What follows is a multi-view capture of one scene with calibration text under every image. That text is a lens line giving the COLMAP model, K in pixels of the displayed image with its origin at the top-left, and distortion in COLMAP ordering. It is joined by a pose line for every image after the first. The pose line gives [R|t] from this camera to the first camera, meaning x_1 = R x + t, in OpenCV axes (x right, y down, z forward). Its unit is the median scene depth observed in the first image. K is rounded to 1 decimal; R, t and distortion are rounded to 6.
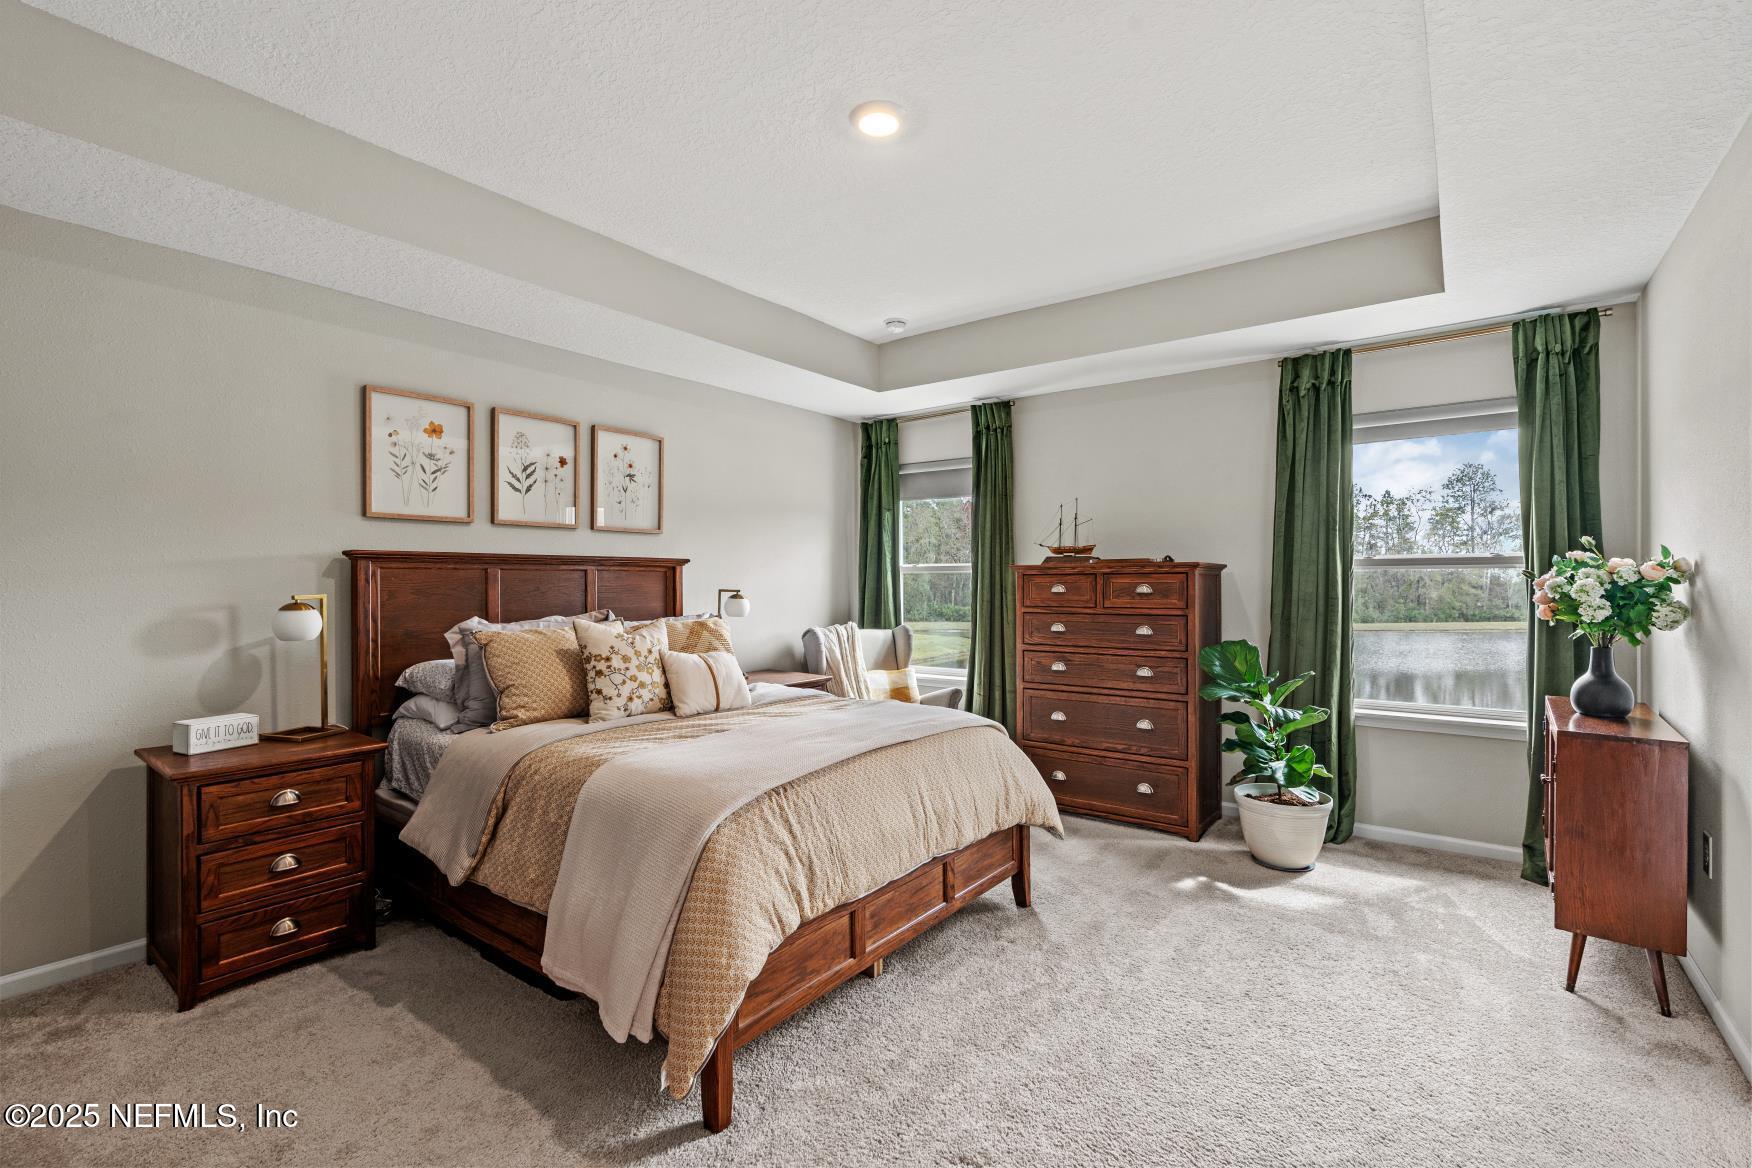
lens RADIAL K [[786.5, 0, 865.0], [0, 786.5, 577.4], [0, 0, 1]] dist [-0.010369, 0.004150]
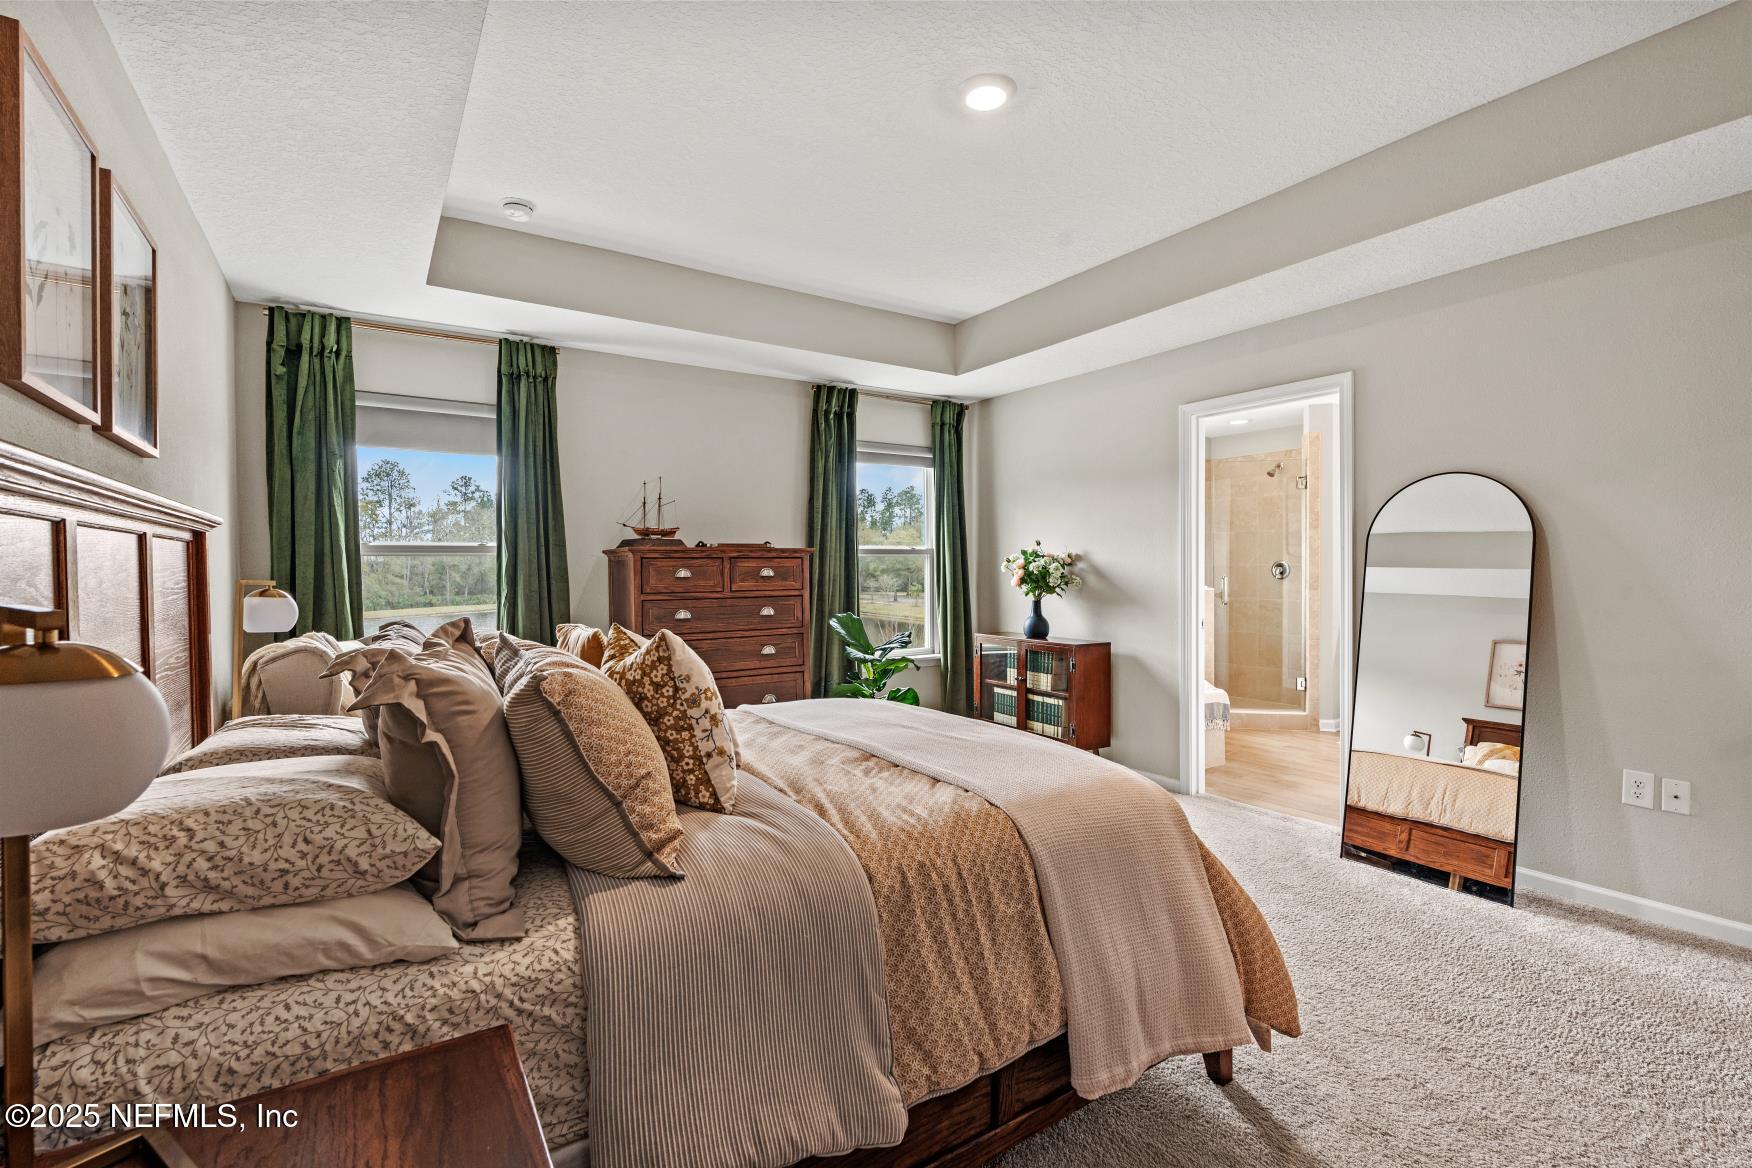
lens RADIAL K [[786.5, 0, 888.3], [0, 786.5, 574.6], [0, 0, 1]] dist [-0.010369, 0.004150]
pose [[0.318868, -0.008257, 0.947763, -0.575892], [-0.000053, 0.999962, 0.008730, 0.008005], [-0.947799, -0.002834, 0.318856, 0.480090]]
